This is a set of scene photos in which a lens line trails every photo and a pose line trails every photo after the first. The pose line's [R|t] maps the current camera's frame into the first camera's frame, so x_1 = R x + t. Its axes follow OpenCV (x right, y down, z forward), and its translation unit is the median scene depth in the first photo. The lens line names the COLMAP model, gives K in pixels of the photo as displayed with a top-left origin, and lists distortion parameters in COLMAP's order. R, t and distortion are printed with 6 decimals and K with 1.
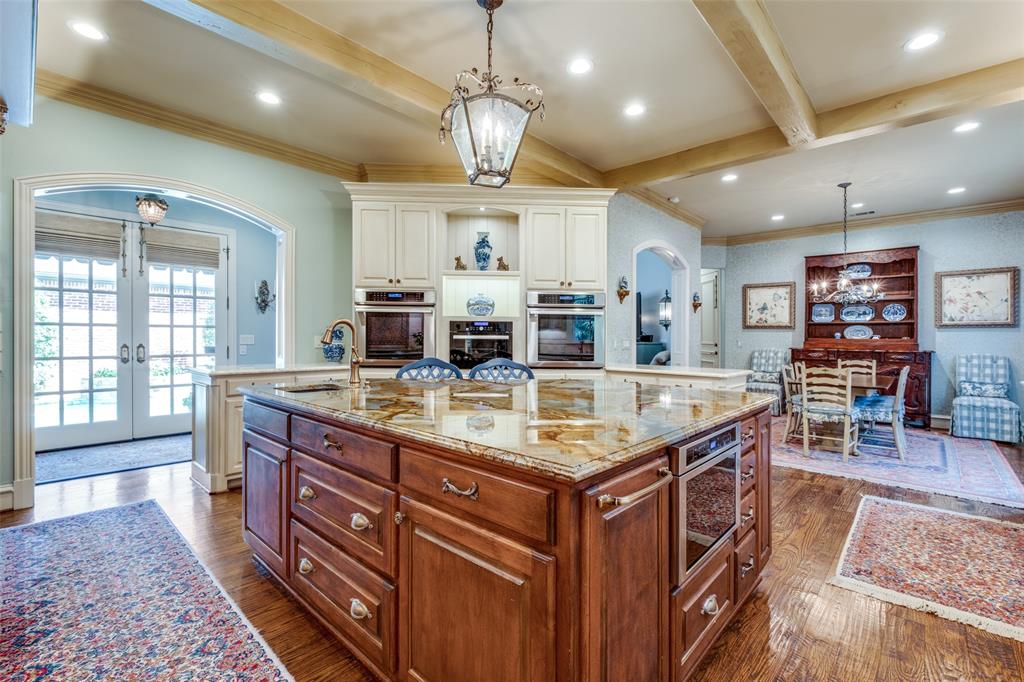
lens RADIAL K [[453.6, 0, 512.4], [0, 453.6, 338.5], [0, 0, 1]] dist [0.001506, -0.001122]
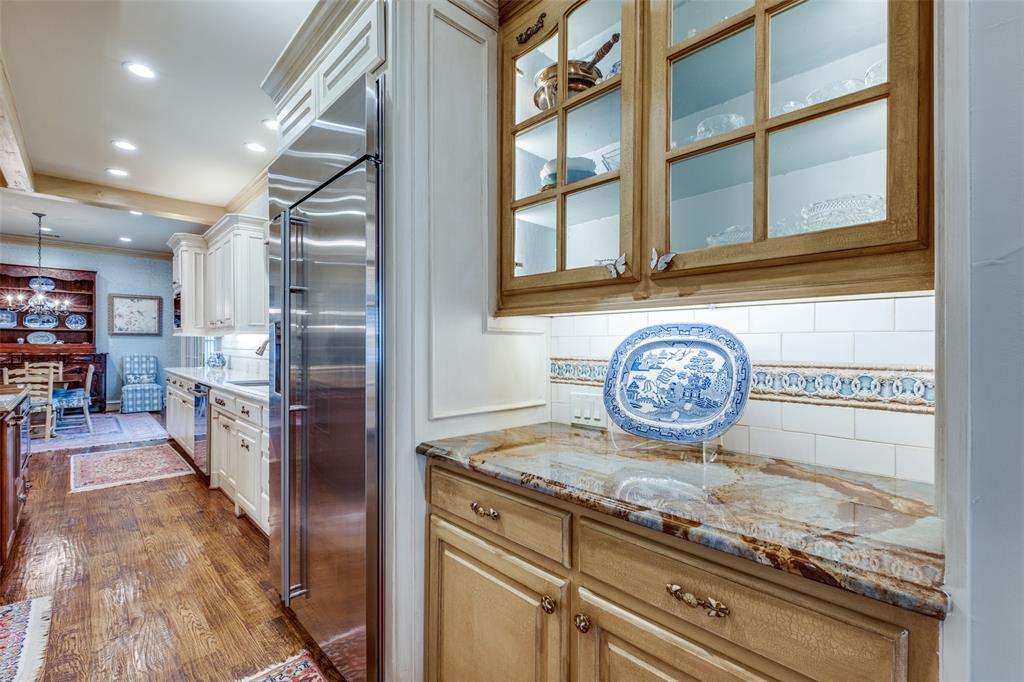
lens RADIAL K [[453.6, 0, 510.1], [0, 453.6, 343.1], [0, 0, 1]] dist [0.001506, -0.001122]
pose [[0.071795, -0.002196, 0.997417, -0.315413], [-0.002793, 0.999993, 0.002402, -0.007634], [-0.997416, -0.002958, 0.071788, -0.272572]]
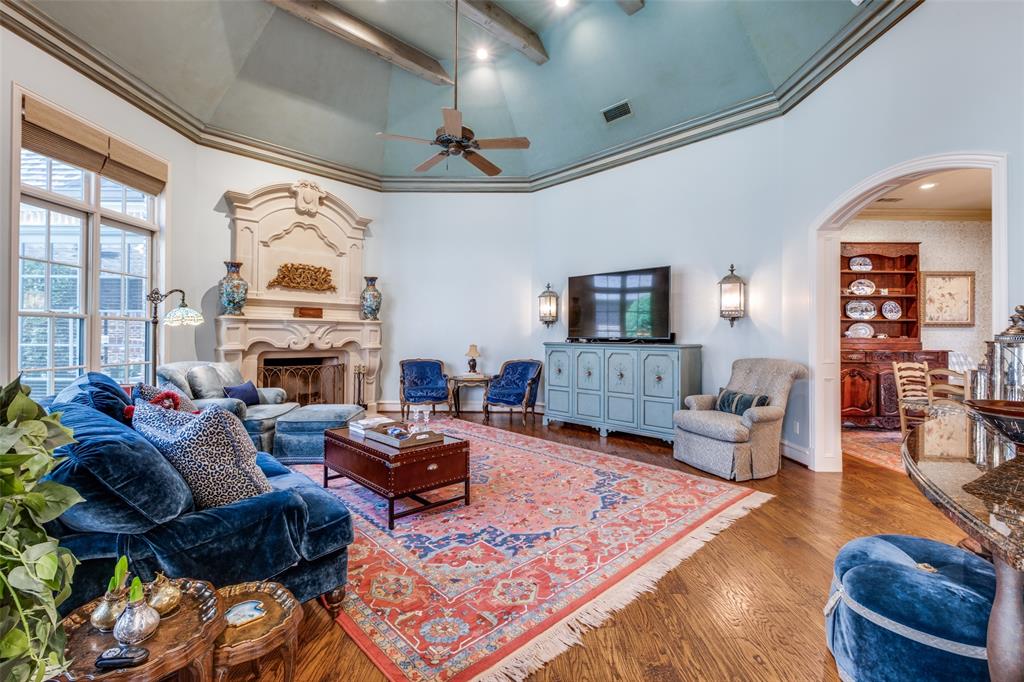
lens RADIAL K [[453.6, 0, 513.5], [0, 453.6, 334.9], [0, 0, 1]] dist [0.001506, -0.001122]
pose [[0.740108, -0.005336, 0.672467, -0.426021], [-0.000329, 0.999966, 0.008297, -0.013734], [-0.672488, -0.006362, 0.740081, 0.892317]]
